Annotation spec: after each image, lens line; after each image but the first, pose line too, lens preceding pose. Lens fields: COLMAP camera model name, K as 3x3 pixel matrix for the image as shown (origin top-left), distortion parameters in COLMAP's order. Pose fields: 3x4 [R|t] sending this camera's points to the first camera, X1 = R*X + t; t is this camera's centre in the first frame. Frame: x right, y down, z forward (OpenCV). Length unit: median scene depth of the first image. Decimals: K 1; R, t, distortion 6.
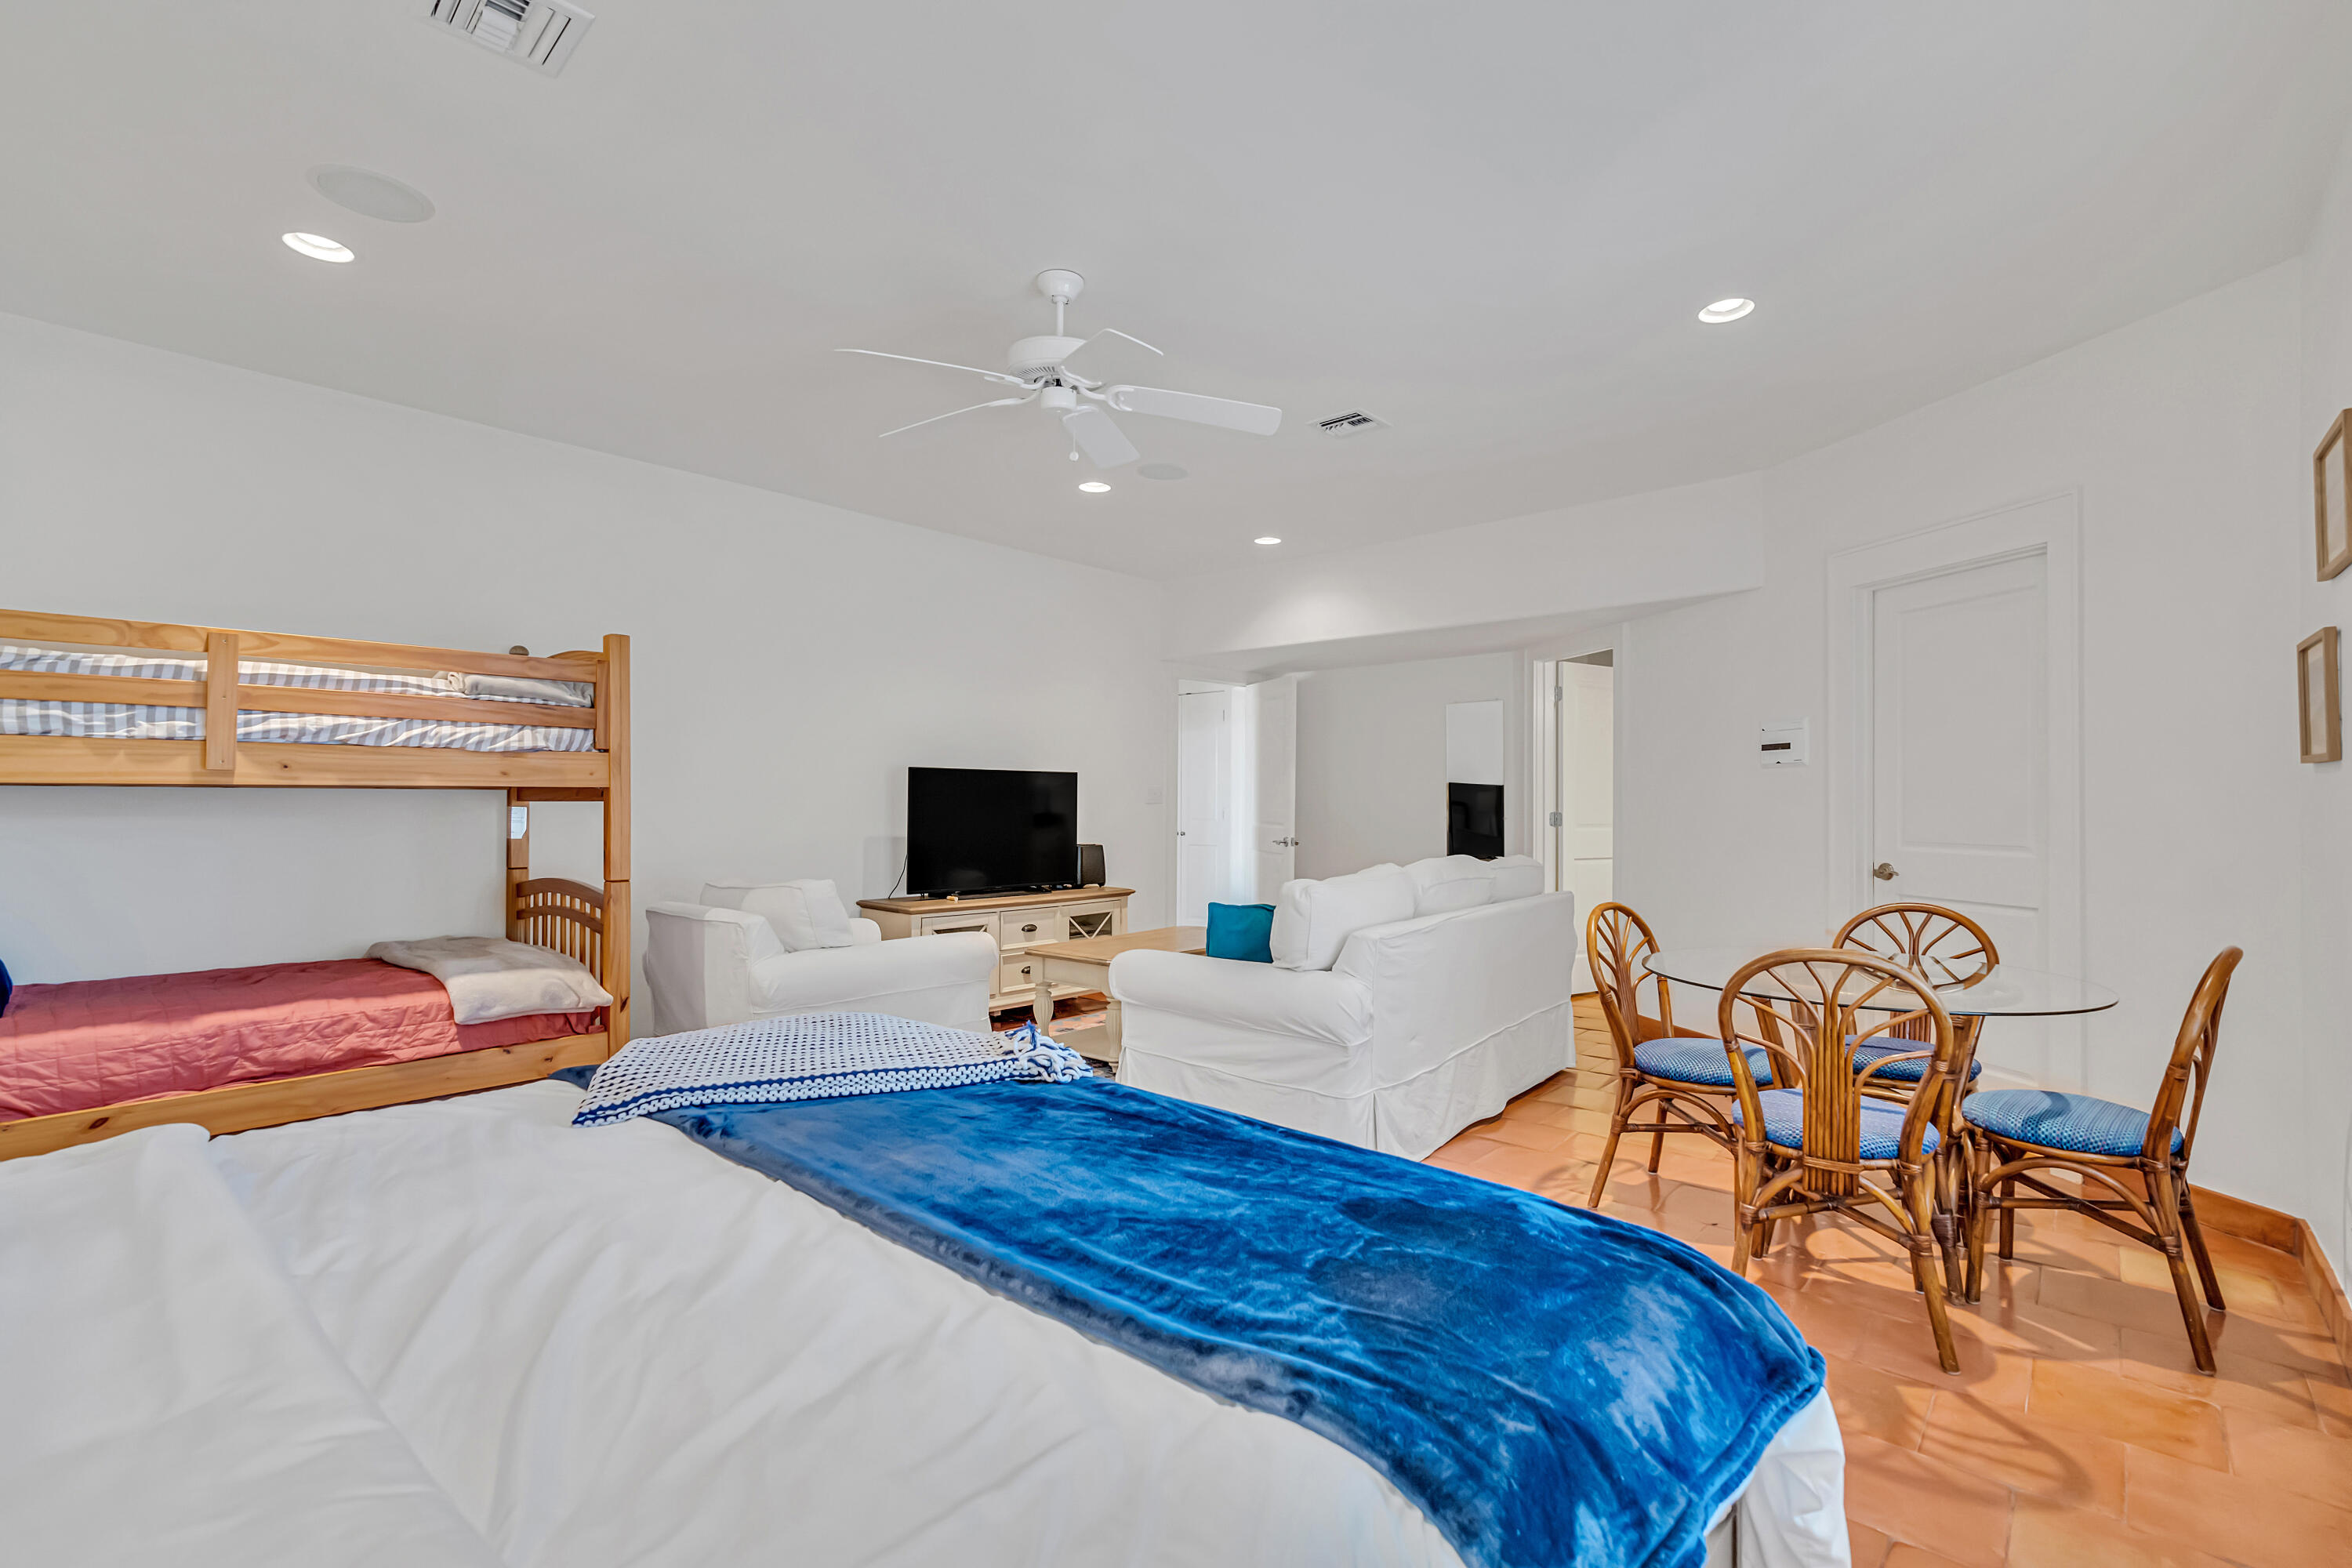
lens RADIAL K [[1050.0, 0, 1176.0], [0, 1050.0, 784.0], [0, 0, 1]] dist [-0.009581, 0.000388]
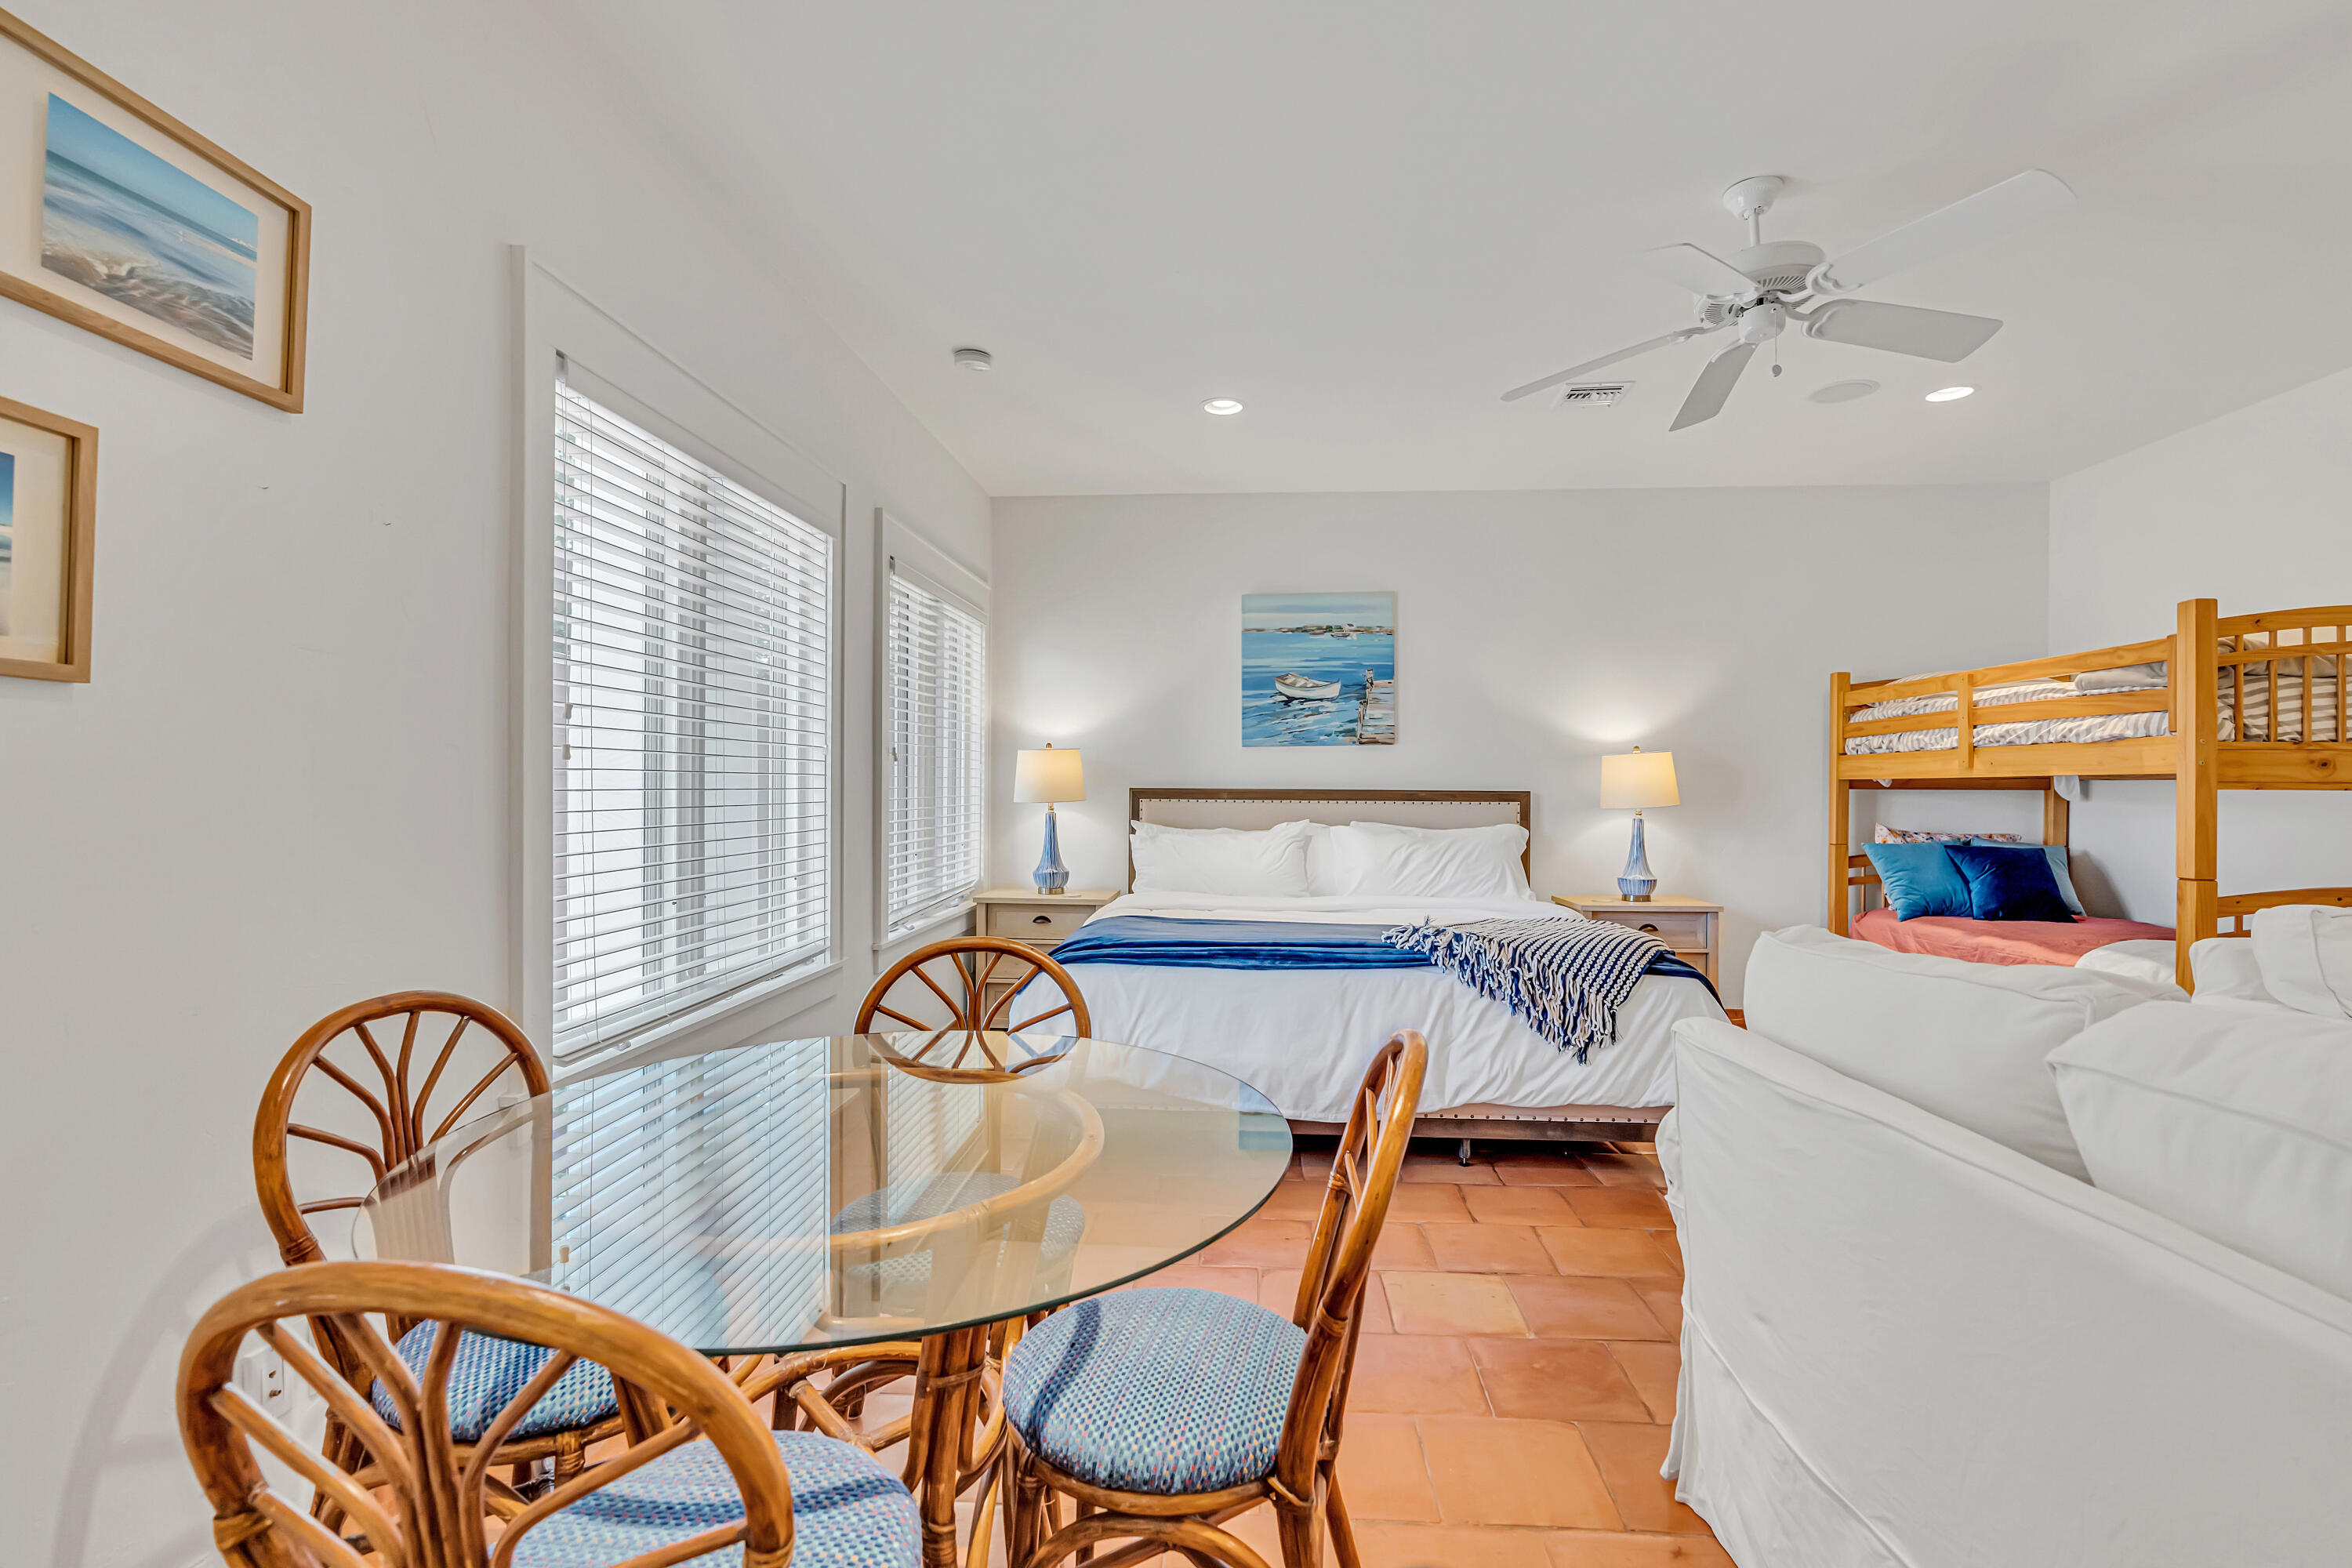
lens RADIAL K [[1050.0, 0, 1176.0], [0, 1050.0, 784.0], [0, 0, 1]] dist [-0.009581, 0.000388]
pose [[-0.815339, -0.002229, -0.578979, 0.741334], [0.008333, 0.999844, -0.015584, 0.021235], [0.578924, -0.017531, -0.815193, 1.341678]]
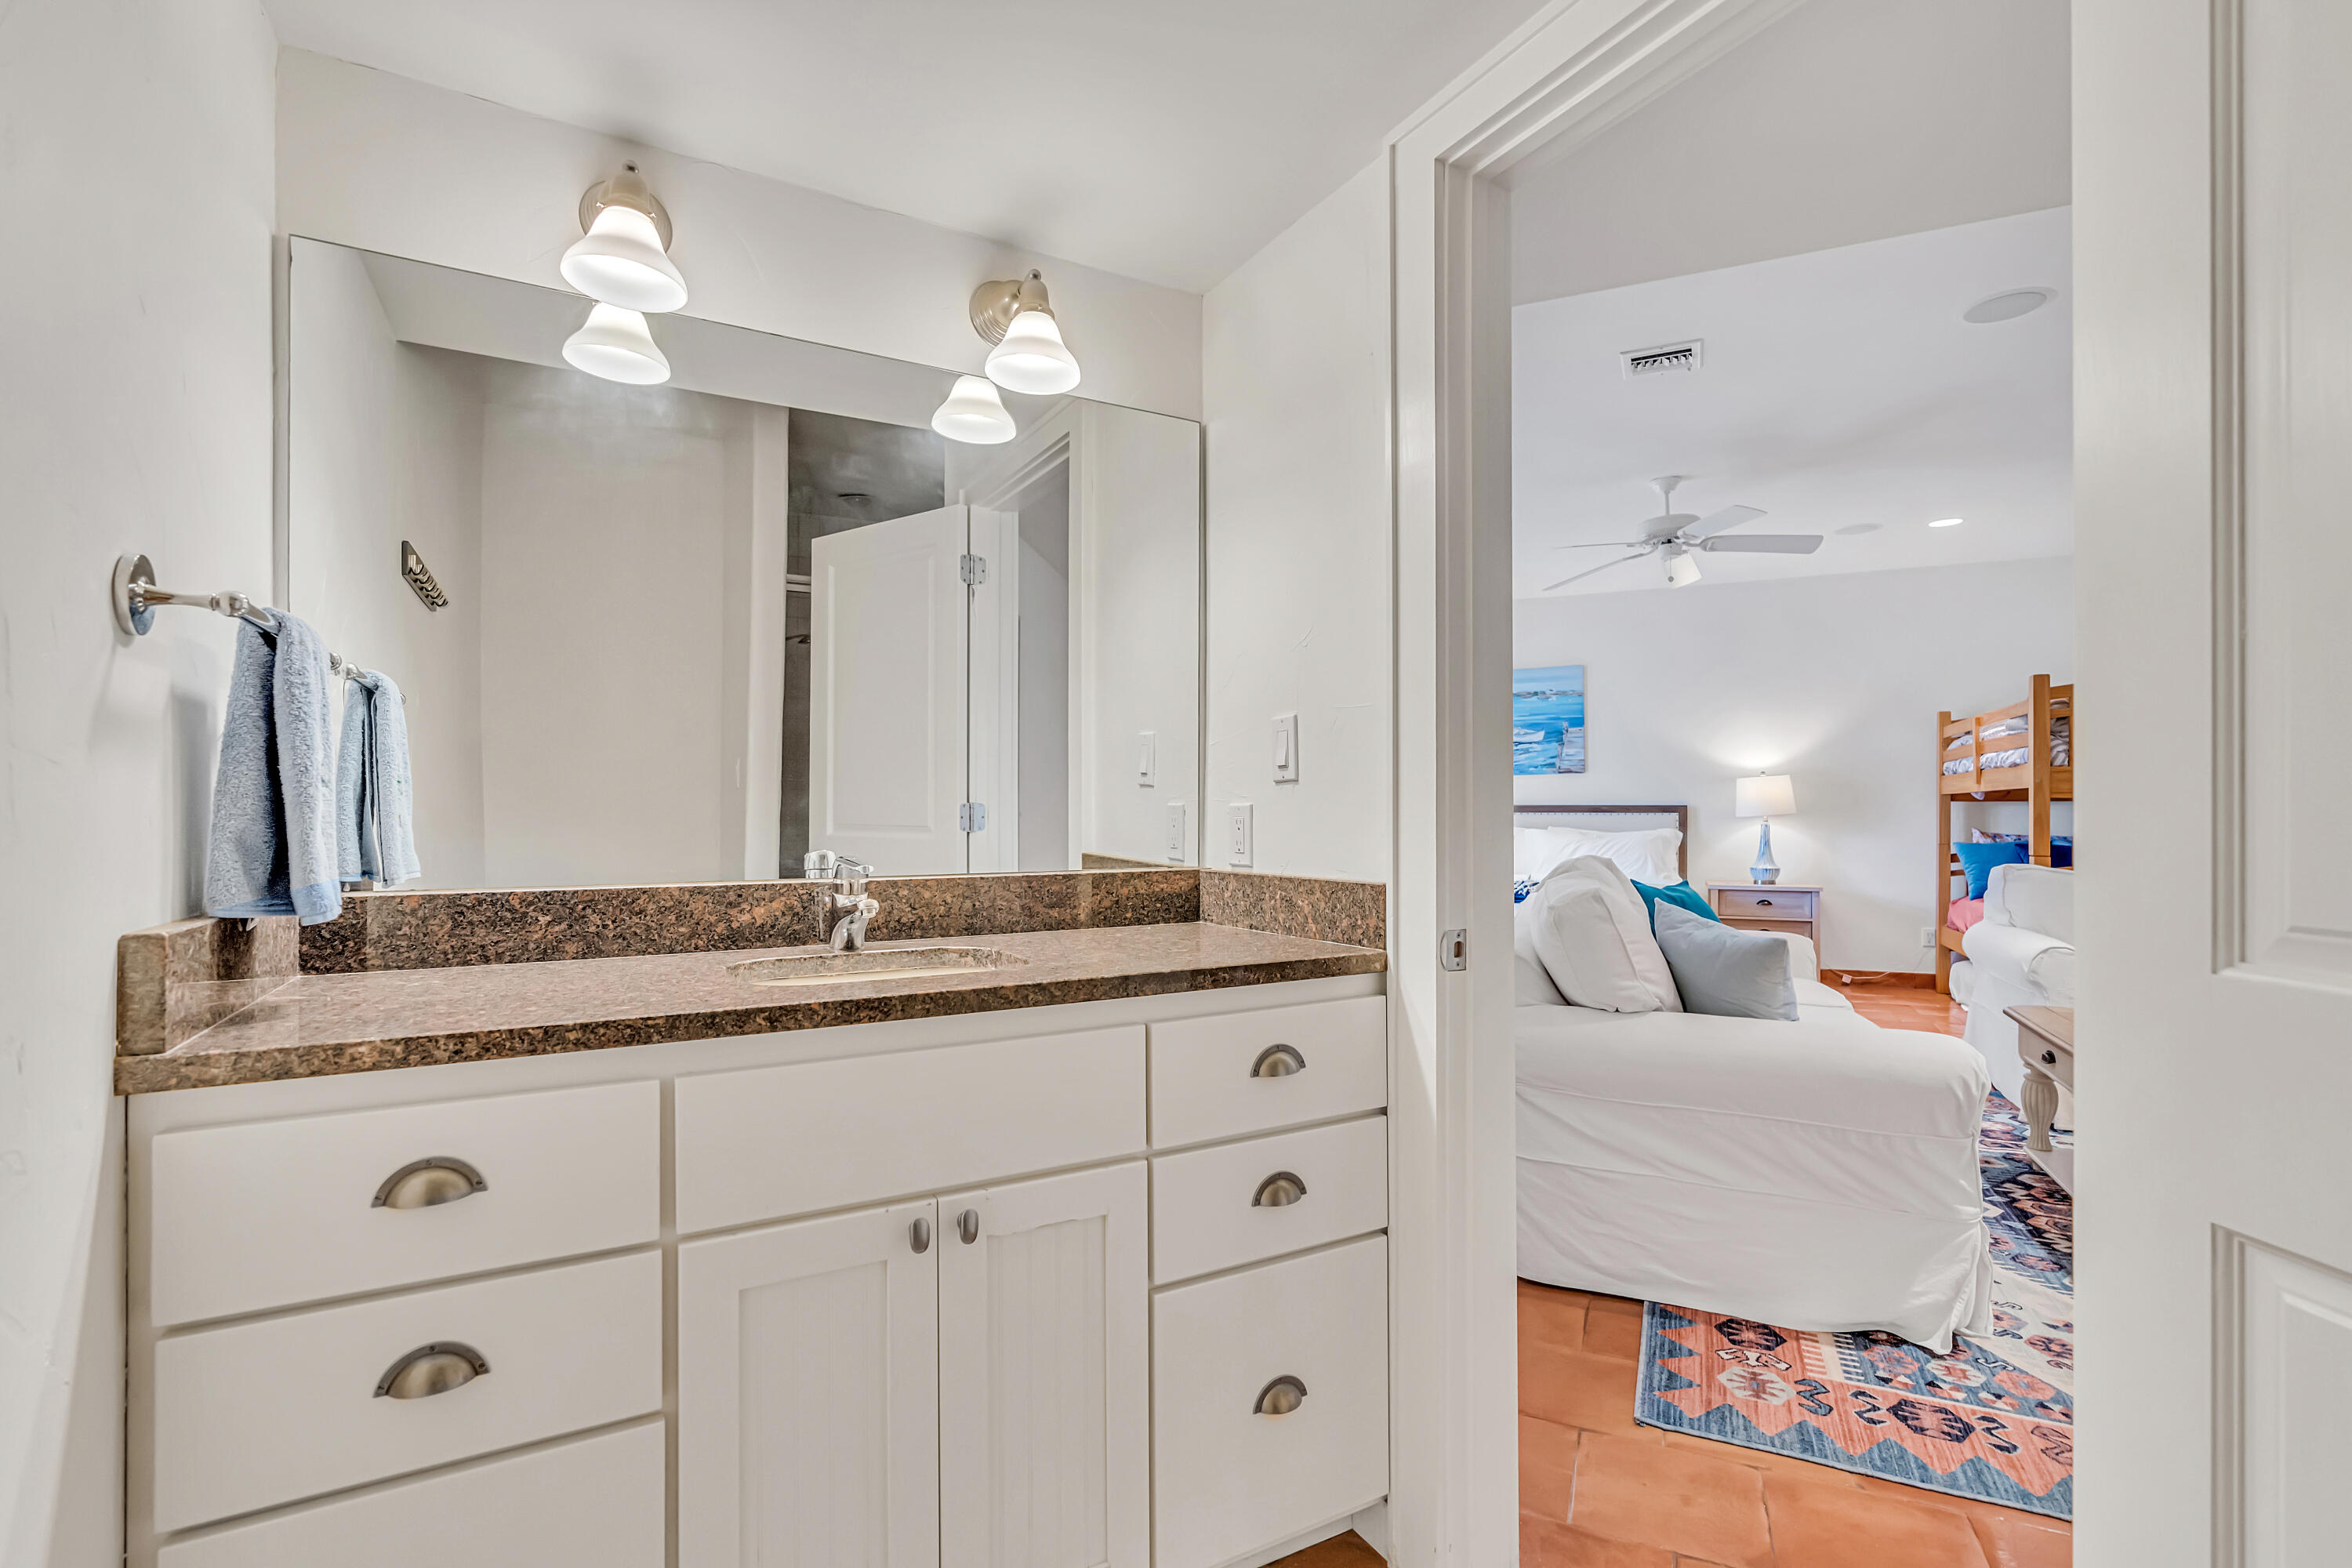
lens RADIAL K [[1050.0, 0, 1176.0], [0, 1050.0, 784.0], [0, 0, 1]] dist [-0.009581, 0.000388]
pose [[-0.966108, -0.003229, -0.258117, 0.992409], [0.008031, 0.999062, -0.042560, 0.053427], [0.258012, -0.043191, -0.965176, 2.224155]]
